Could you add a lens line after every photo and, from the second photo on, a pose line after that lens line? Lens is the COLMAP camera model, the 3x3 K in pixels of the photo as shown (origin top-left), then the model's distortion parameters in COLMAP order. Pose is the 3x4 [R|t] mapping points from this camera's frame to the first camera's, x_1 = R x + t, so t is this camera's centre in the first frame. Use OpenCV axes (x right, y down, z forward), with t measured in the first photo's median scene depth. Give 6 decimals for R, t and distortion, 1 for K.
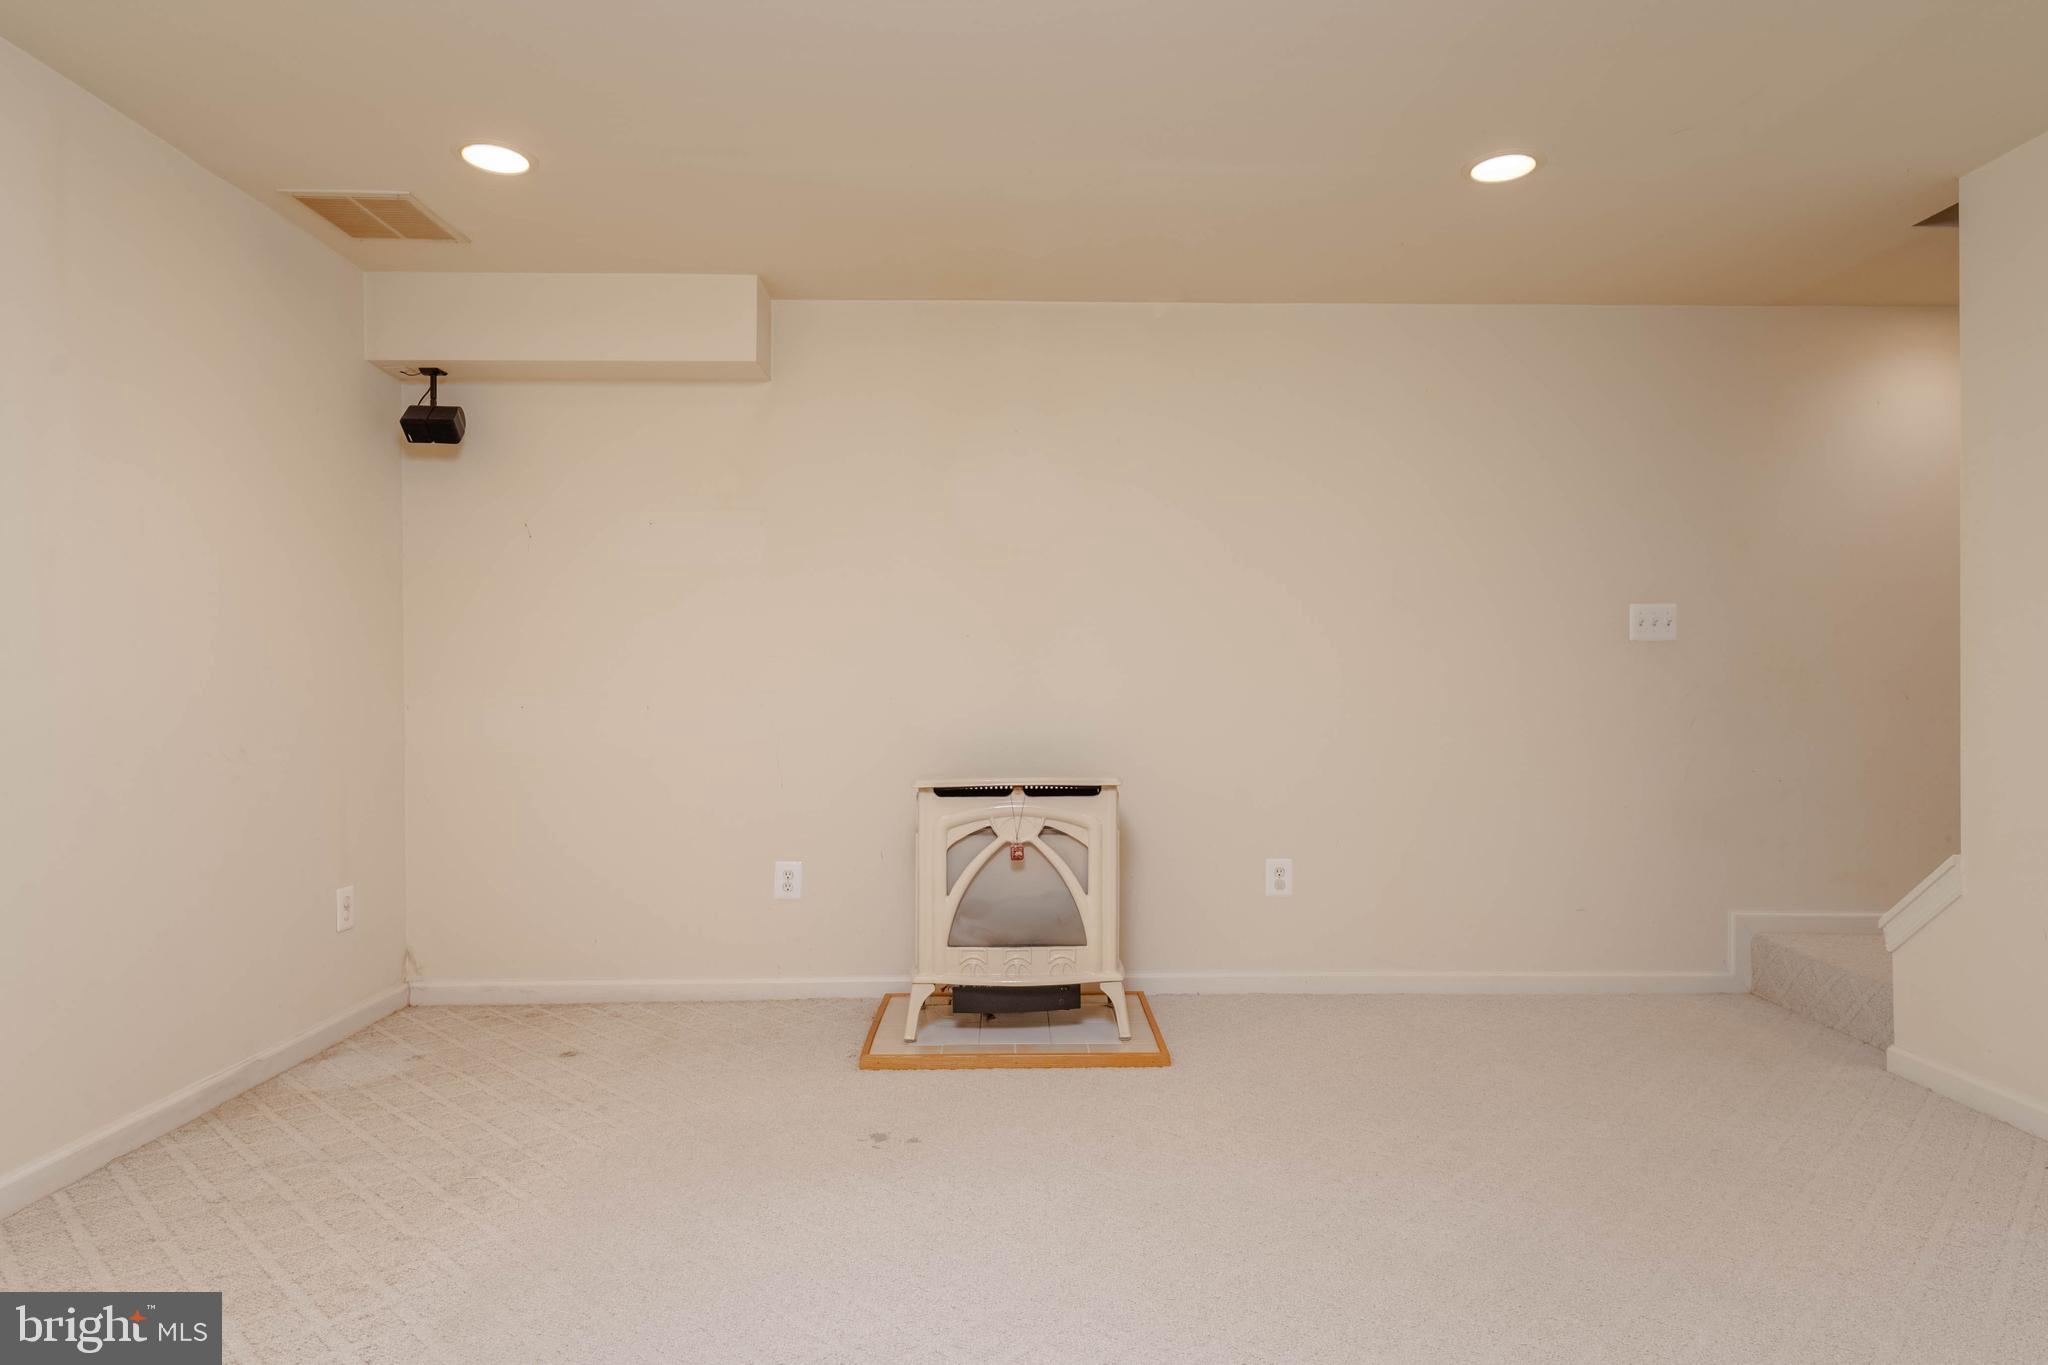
lens RADIAL K [[1168.6, 0, 1024.0], [0, 1168.6, 682.5], [0, 0, 1]] dist [-0.002295, -0.001788]
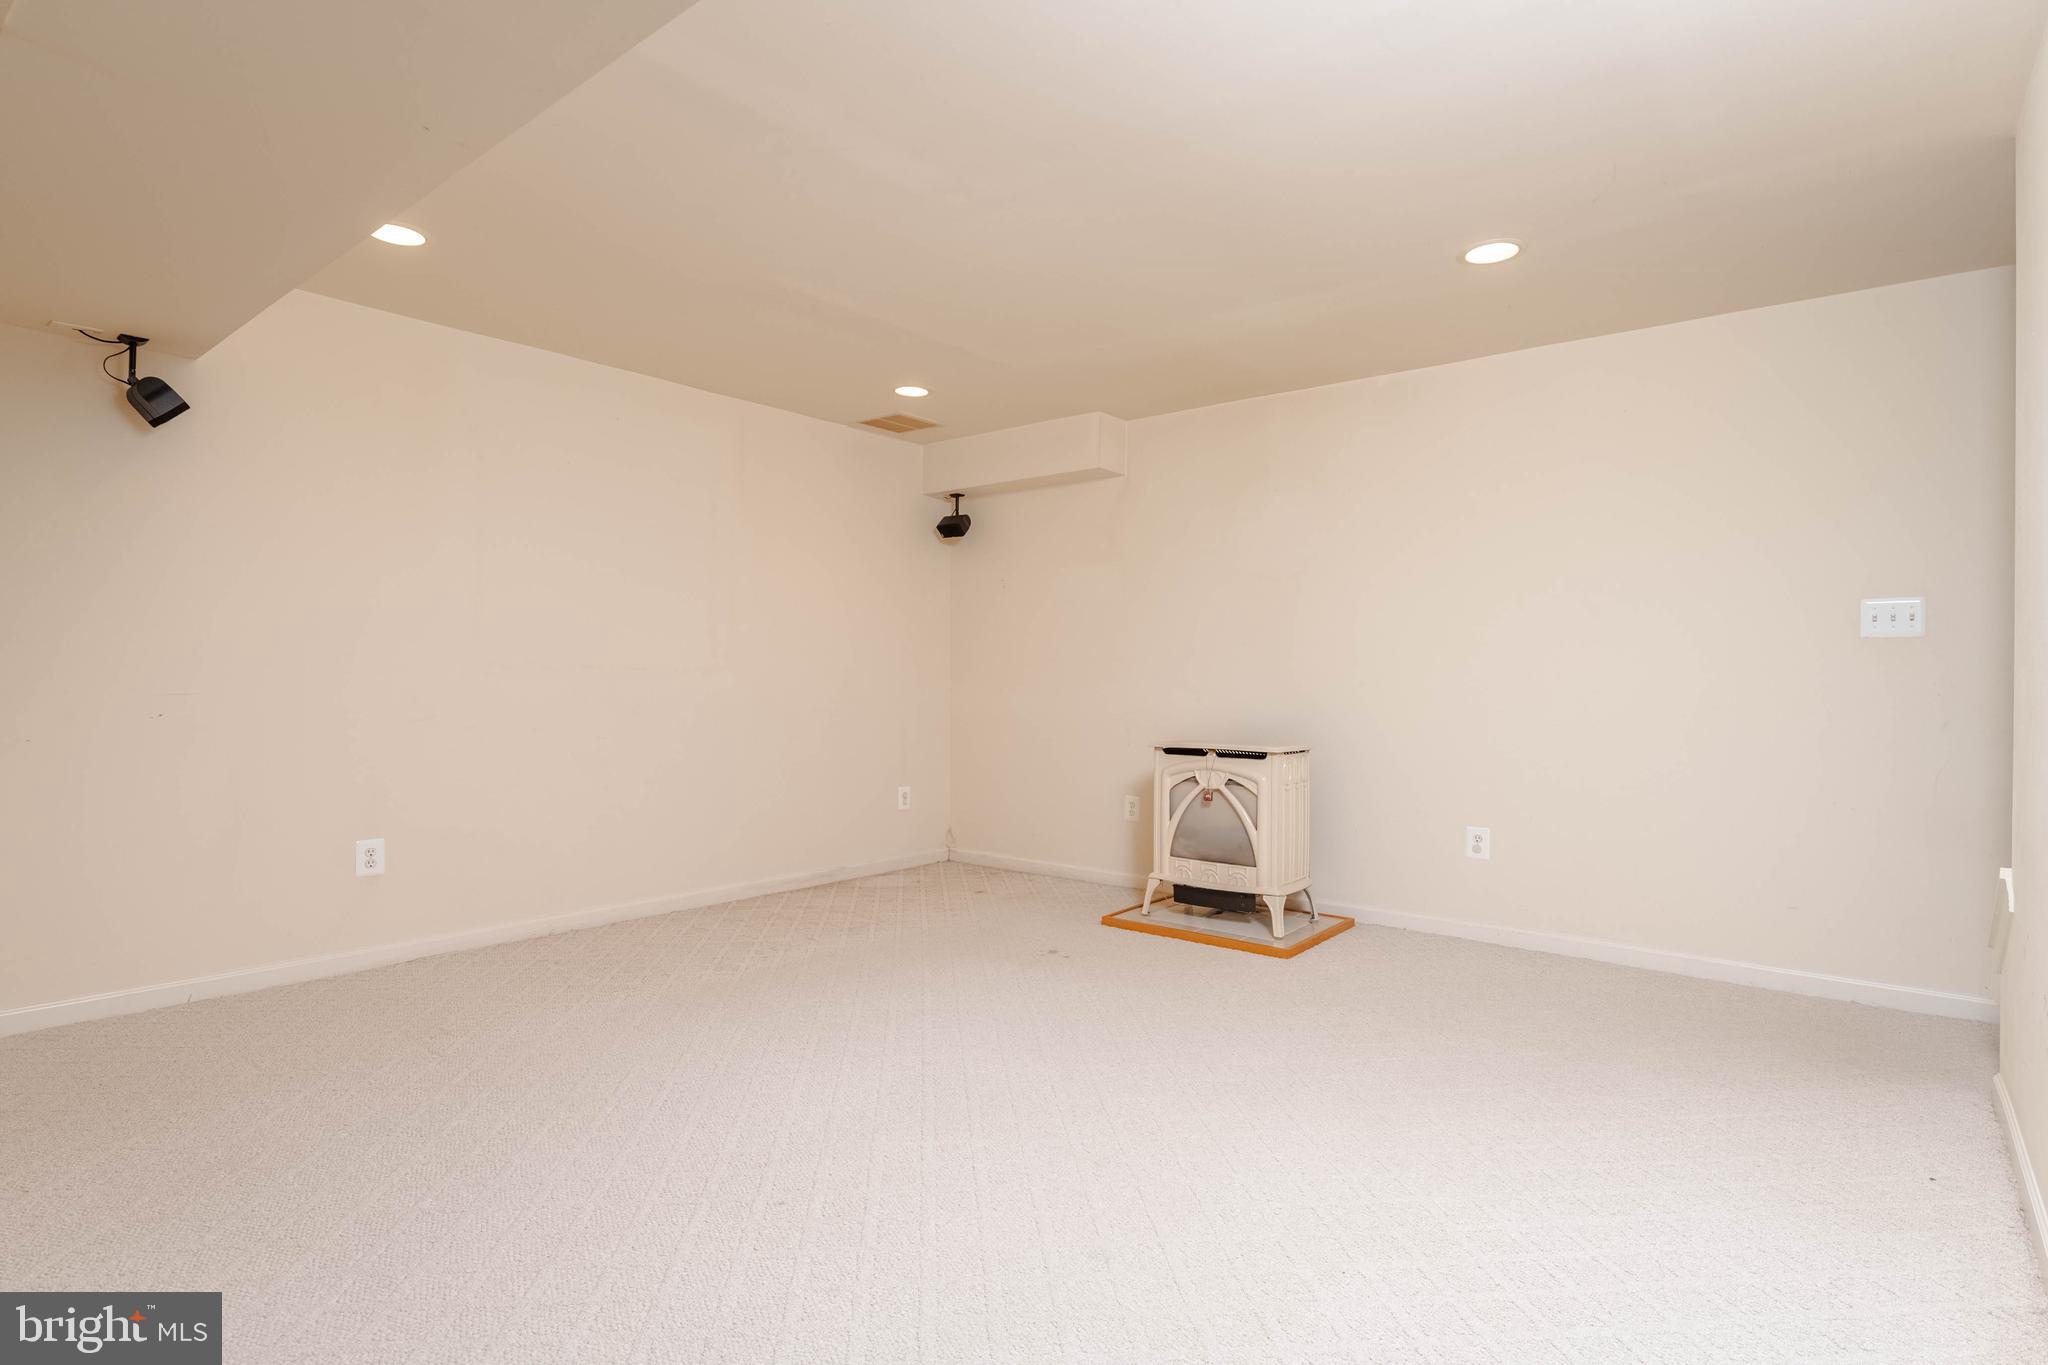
lens RADIAL K [[1031.9, 0, 1024.0], [0, 1031.9, 682.5], [0, 0, 1]] dist [0.000181, -0.000062]
pose [[0.756885, 0.009446, -0.653480, 0.641104], [-0.005133, 0.999951, 0.008509, -0.002823], [0.653528, -0.003086, 0.756896, -0.104143]]
